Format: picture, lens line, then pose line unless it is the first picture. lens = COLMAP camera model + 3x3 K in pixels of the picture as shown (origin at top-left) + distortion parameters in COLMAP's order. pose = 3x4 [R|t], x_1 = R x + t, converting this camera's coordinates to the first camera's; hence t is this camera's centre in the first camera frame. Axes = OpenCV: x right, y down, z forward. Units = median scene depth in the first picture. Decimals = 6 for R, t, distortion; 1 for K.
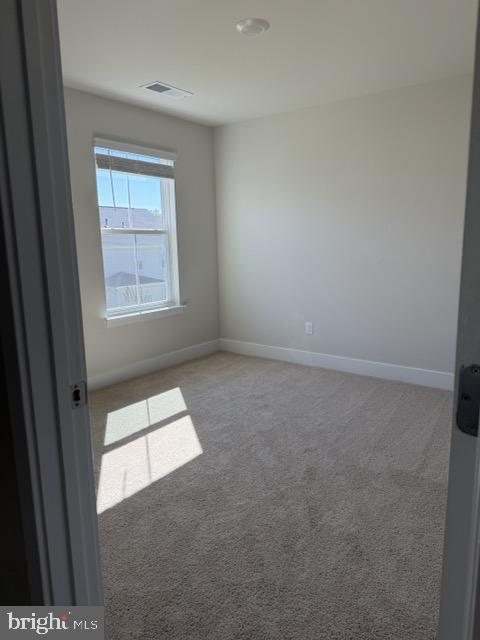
lens RADIAL K [[452.6, 0, 239.1], [0, 452.6, 317.0], [0, 0, 1]] dist [0.074505, -0.085782]
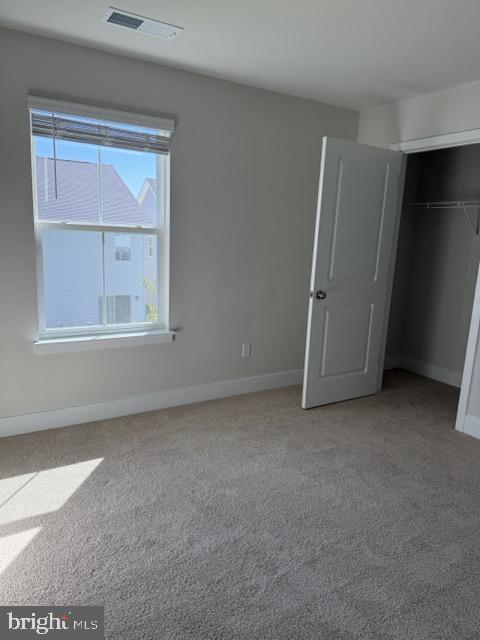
lens RADIAL K [[452.6, 0, 232.3], [0, 452.6, 312.0], [0, 0, 1]] dist [0.074505, -0.085782]
pose [[0.920719, 0.114513, -0.373046, 0.267167], [-0.118251, 0.992899, 0.012931, -0.090363], [0.371878, 0.032208, 0.927723, 0.417730]]
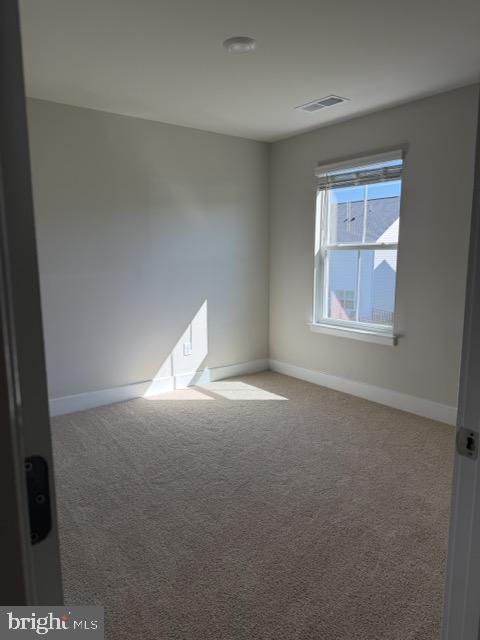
lens RADIAL K [[452.6, 0, 238.7], [0, 452.6, 314.8], [0, 0, 1]] dist [0.074505, -0.085782]
pose [[-0.274377, 0.152077, -0.949521, 0.814321], [-0.157727, 0.966926, 0.200442, -0.210280], [0.948599, 0.204761, -0.241315, 1.067484]]
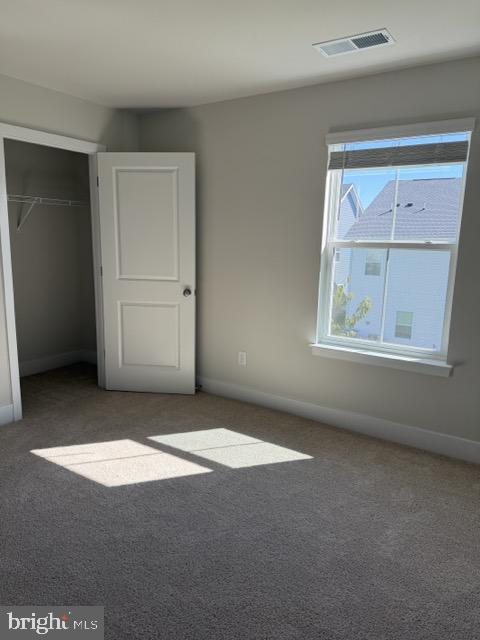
lens RADIAL K [[452.6, 0, 238.7], [0, 452.6, 316.7], [0, 0, 1]] dist [0.074505, -0.085782]
pose [[0.067646, 0.180917, -0.981169, 0.522853], [-0.197827, 0.966328, 0.164541, -0.156102], [0.977900, 0.182971, 0.101158, 0.745208]]
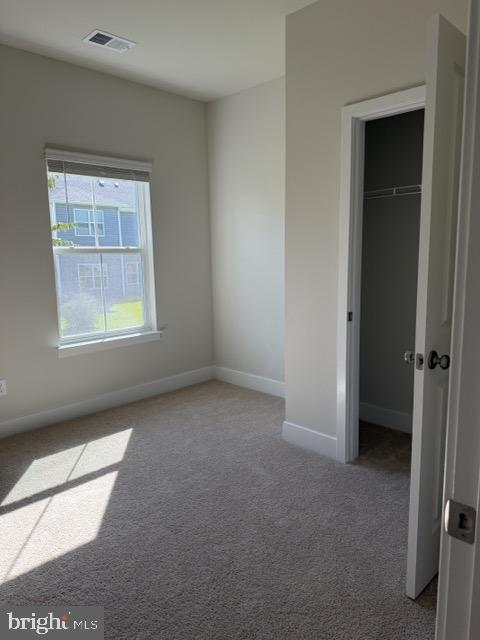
lens RADIAL K [[452.6, 0, 238.4], [0, 452.6, 318.9], [0, 0, 1]] dist [0.074505, -0.085782]
pose [[0.988563, 0.029830, -0.147831, 0.188845], [-0.031316, 0.999480, -0.007735, -0.055566], [0.147523, 0.012276, 0.988982, 0.151093]]
